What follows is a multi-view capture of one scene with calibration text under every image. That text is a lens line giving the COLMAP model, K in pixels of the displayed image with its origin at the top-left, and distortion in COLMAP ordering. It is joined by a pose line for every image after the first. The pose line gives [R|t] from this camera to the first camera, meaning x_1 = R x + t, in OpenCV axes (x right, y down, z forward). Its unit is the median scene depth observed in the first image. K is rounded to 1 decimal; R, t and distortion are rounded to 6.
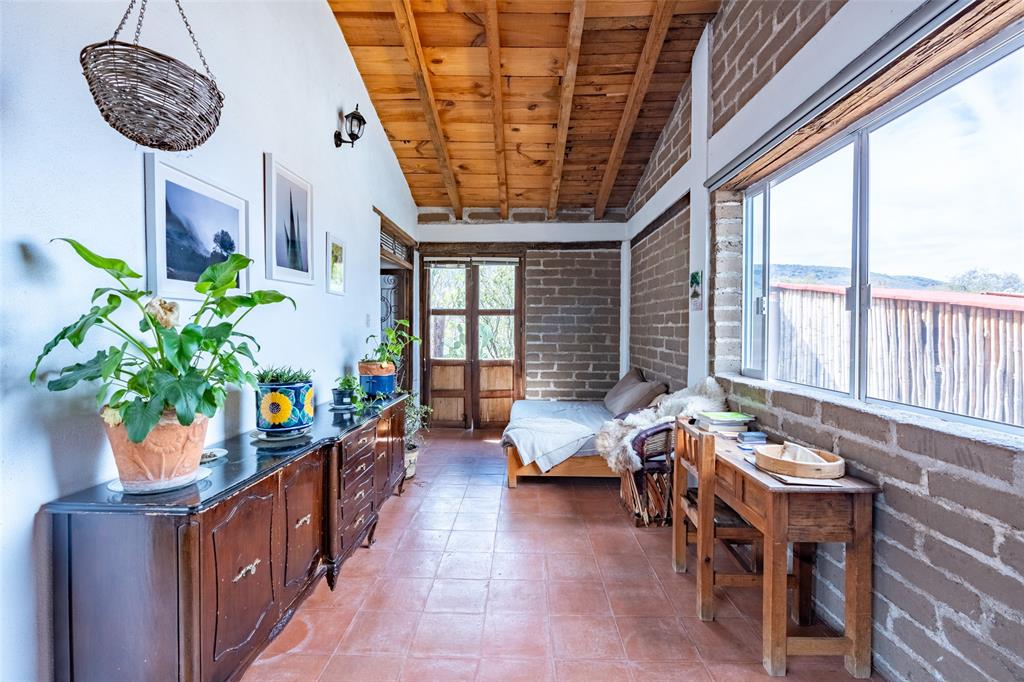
lens RADIAL K [[461.4, 0, 513.1], [0, 461.4, 339.1], [0, 0, 1]] dist [-0.011805, 0.004515]
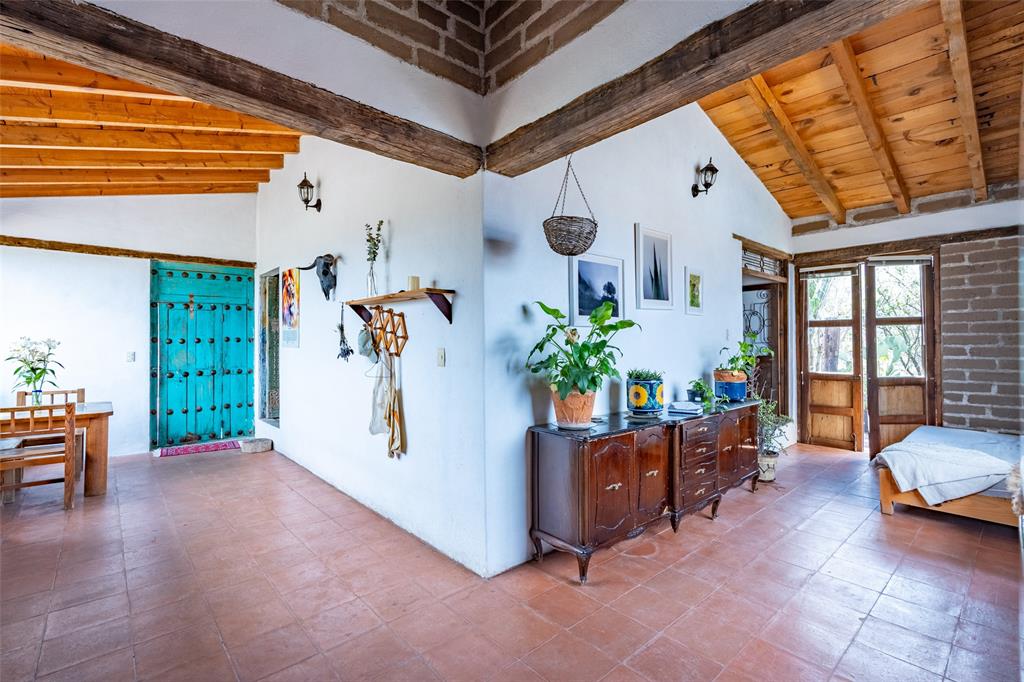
lens RADIAL K [[461.4, 0, 513.1], [0, 461.4, 339.1], [0, 0, 1]] dist [-0.011805, 0.004515]
pose [[0.679583, -0.013583, -0.733473, 0.184829], [-0.007211, 0.999657, -0.025194, 0.003066], [0.733563, 0.022411, 0.679252, -0.192058]]
